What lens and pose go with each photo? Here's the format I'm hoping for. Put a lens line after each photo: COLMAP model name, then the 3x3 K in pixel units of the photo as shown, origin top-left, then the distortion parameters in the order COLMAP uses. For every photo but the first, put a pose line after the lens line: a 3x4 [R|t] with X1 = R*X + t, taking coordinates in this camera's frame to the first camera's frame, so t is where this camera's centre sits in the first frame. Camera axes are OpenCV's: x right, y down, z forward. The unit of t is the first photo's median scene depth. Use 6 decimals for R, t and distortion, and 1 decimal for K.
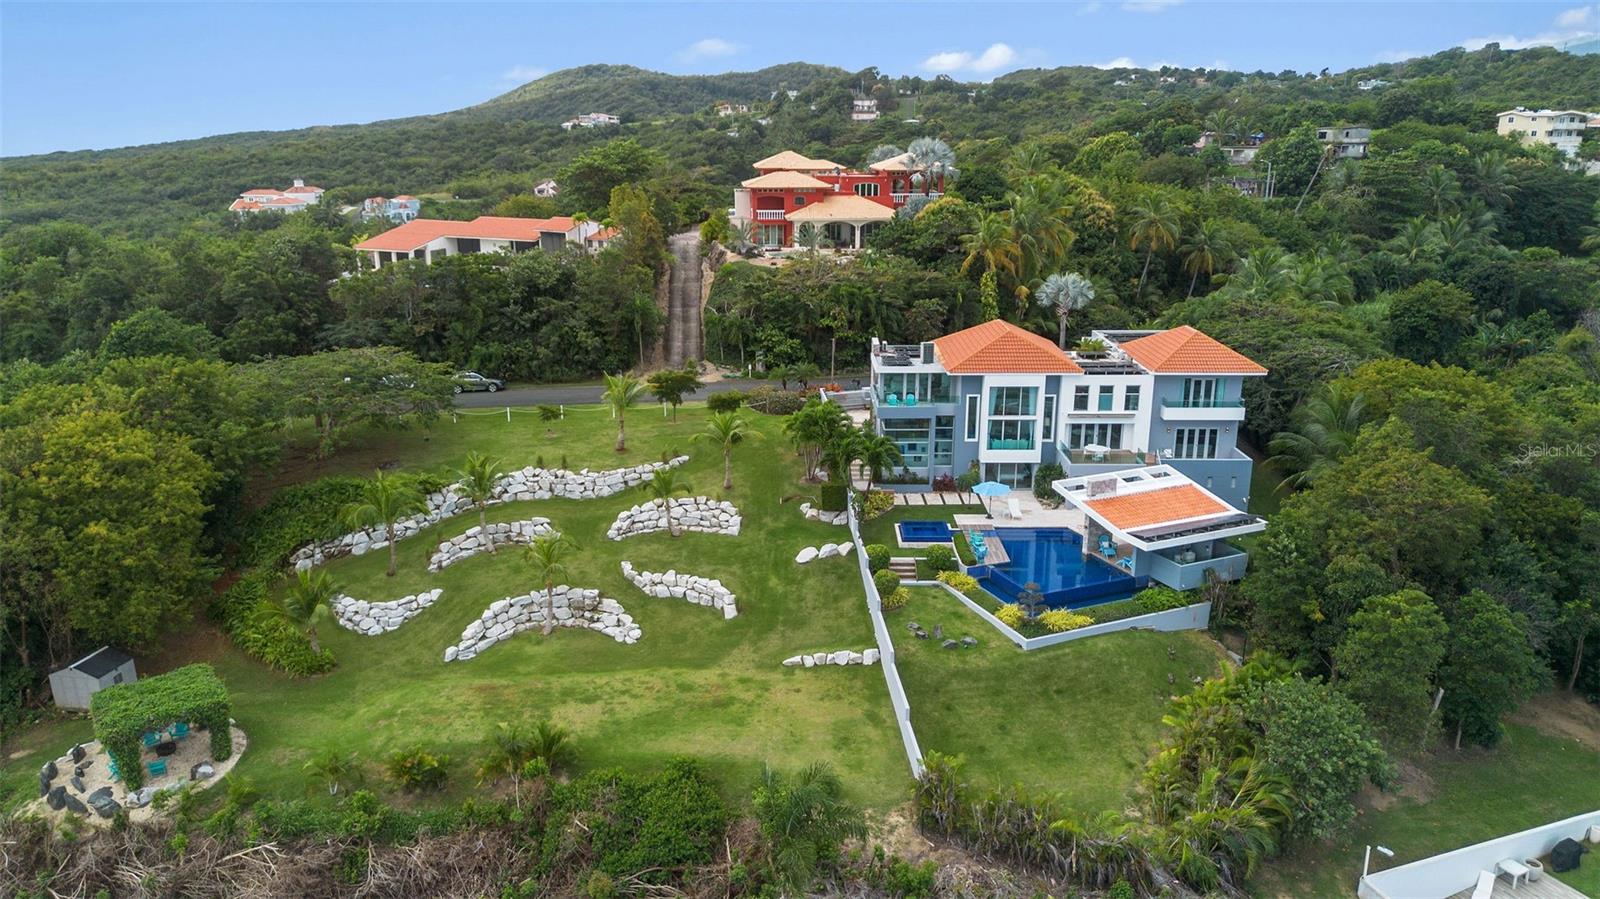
lens RADIAL K [[1128.1, 0, 800.0], [0, 1128.1, 449.5], [0, 0, 1]] dist [0.079764, -0.102231]
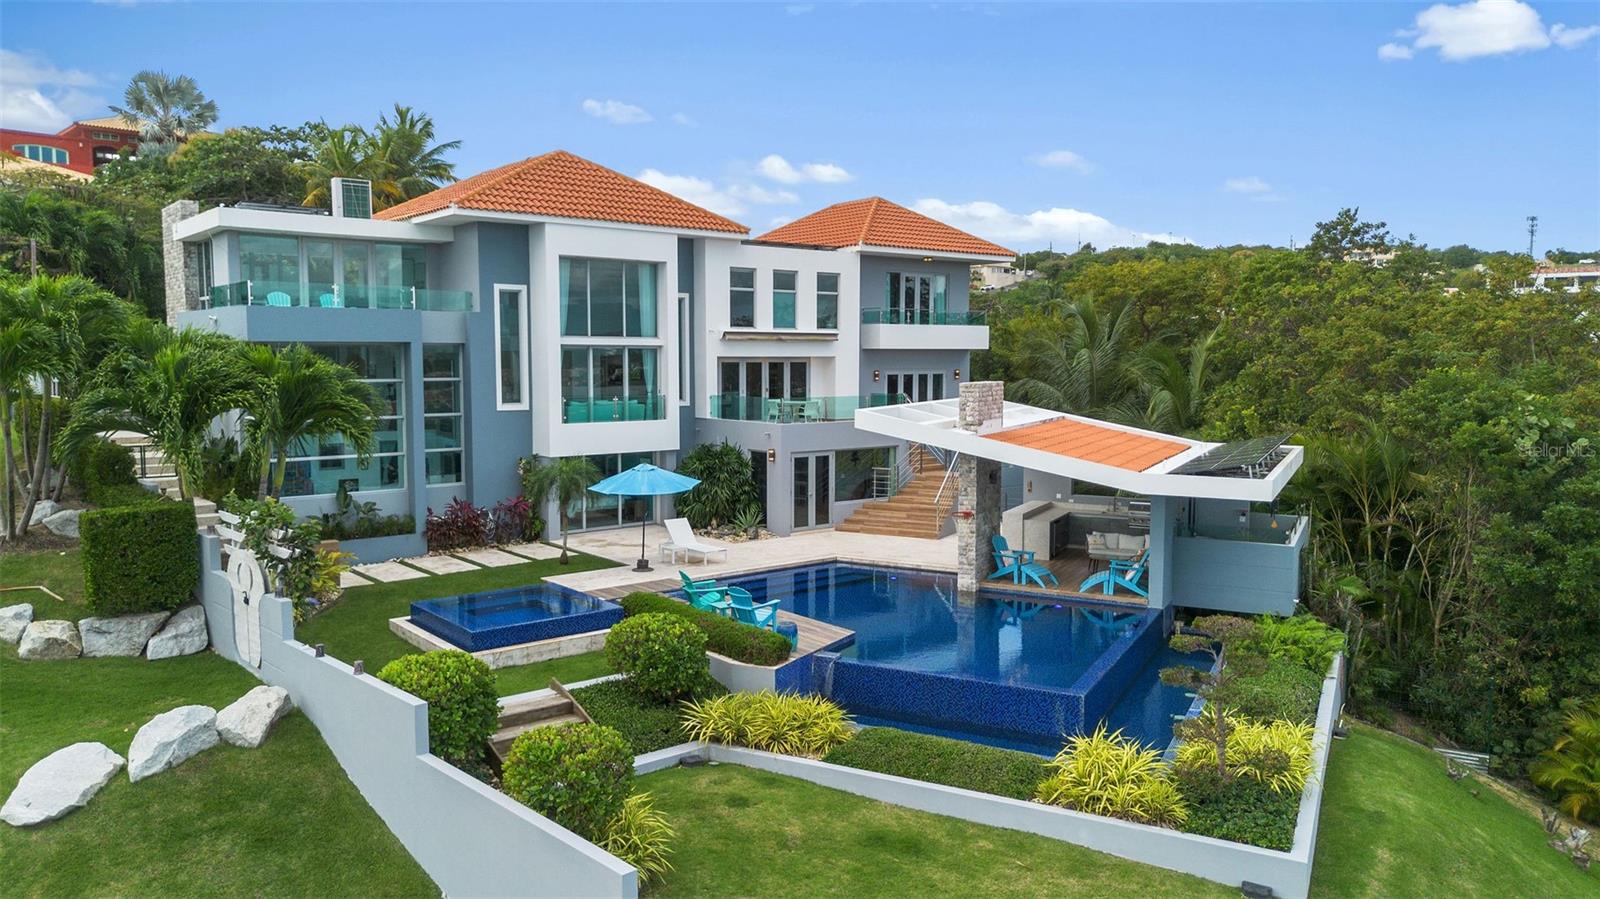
lens RADIAL K [[1128.1, 0, 800.0], [0, 1128.1, 449.5], [0, 0, 1]] dist [0.079764, -0.102231]
pose [[0.780761, -0.055442, 0.622365, -0.014717], [0.174811, 0.975661, -0.132387, 0.076009], [-0.599878, 0.212159, 0.771450, 0.654127]]
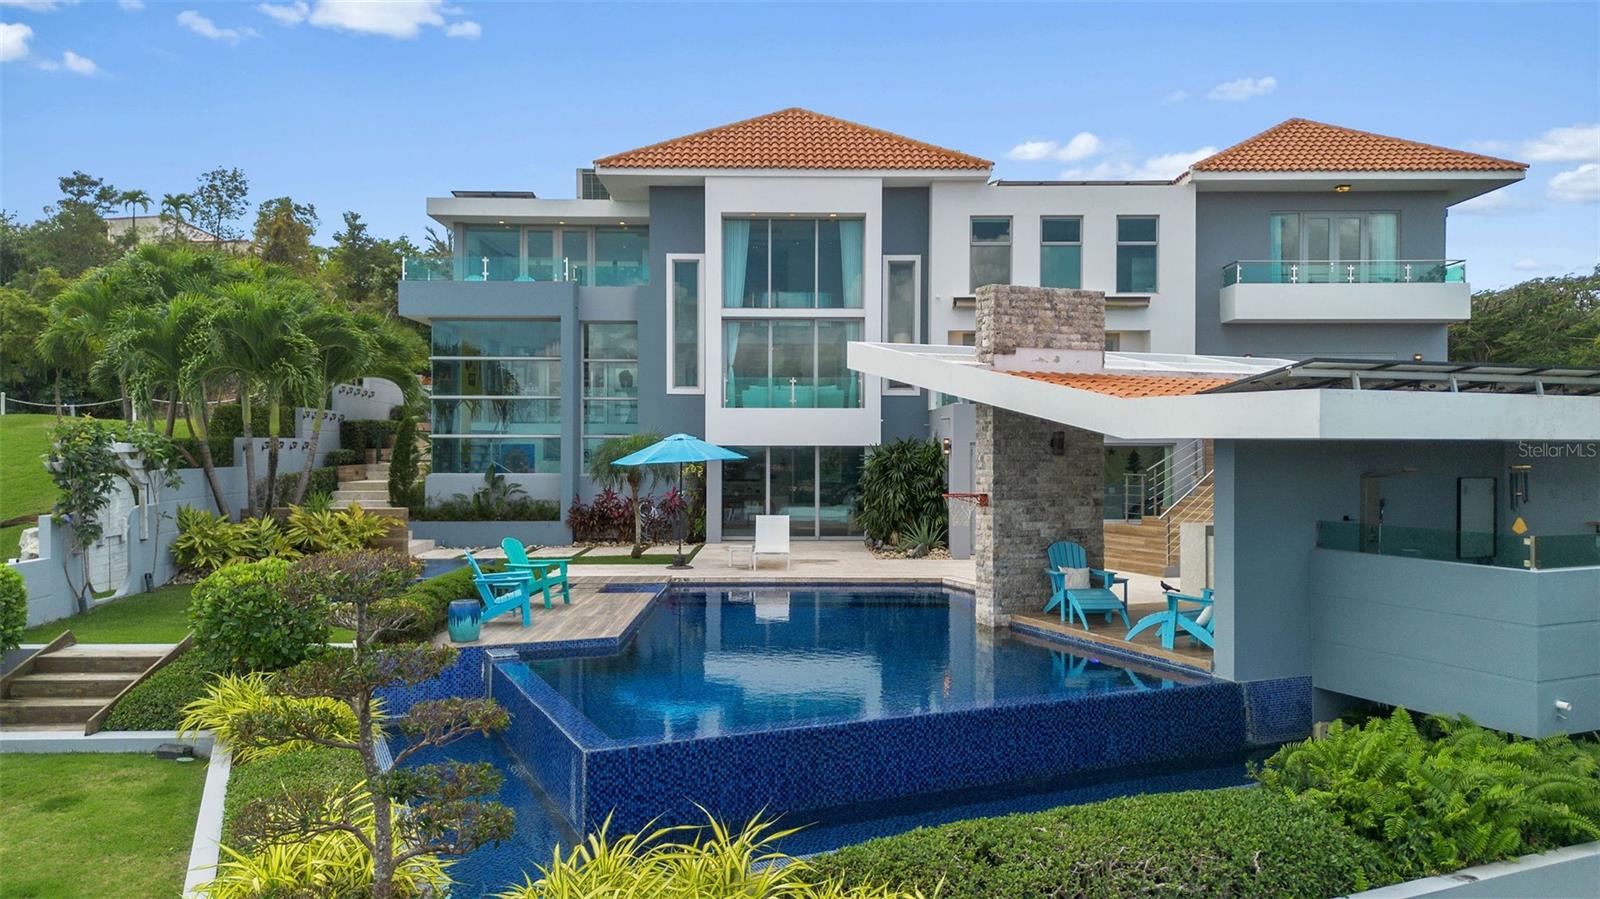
lens RADIAL K [[1128.1, 0, 800.0], [0, 1128.1, 449.5], [0, 0, 1]] dist [0.079764, -0.102231]
pose [[0.999976, -0.004318, 0.005451, 0.188131], [0.005650, 0.961443, -0.274947, 0.105742], [-0.004053, 0.274971, 0.961444, 0.684705]]
